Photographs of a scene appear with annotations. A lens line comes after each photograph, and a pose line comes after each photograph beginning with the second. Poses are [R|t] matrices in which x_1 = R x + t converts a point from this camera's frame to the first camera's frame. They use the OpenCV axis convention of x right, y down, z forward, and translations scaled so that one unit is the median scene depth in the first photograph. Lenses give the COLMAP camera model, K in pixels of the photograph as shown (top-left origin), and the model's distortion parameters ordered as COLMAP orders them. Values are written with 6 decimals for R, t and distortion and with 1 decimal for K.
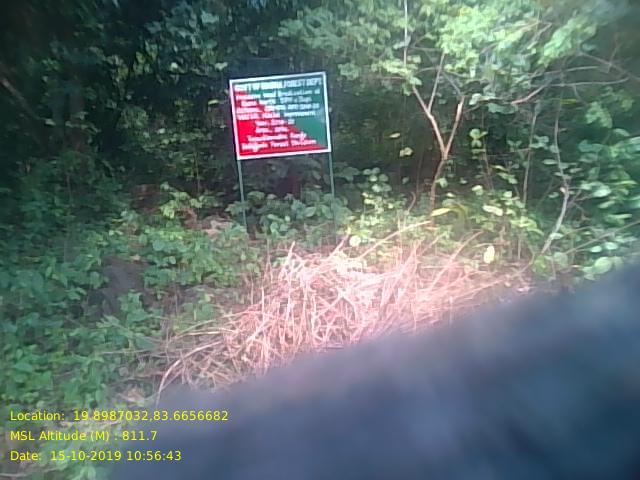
lens RADIAL K [[516.4, 0, 319.9], [0, 516.4, 266.3], [0, 0, 1]] dist [0.080870, -0.198778]
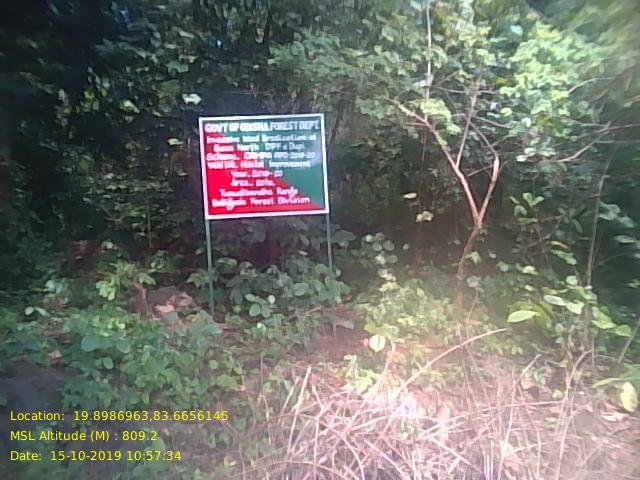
lens RADIAL K [[516.4, 0, 319.9], [0, 516.4, 266.3], [0, 0, 1]] dist [0.080870, -0.198778]
pose [[0.995544, 0.021852, 0.091730, -0.061328], [-0.013254, 0.995548, -0.093316, -0.069711], [-0.093361, 0.091684, 0.991402, 0.241442]]
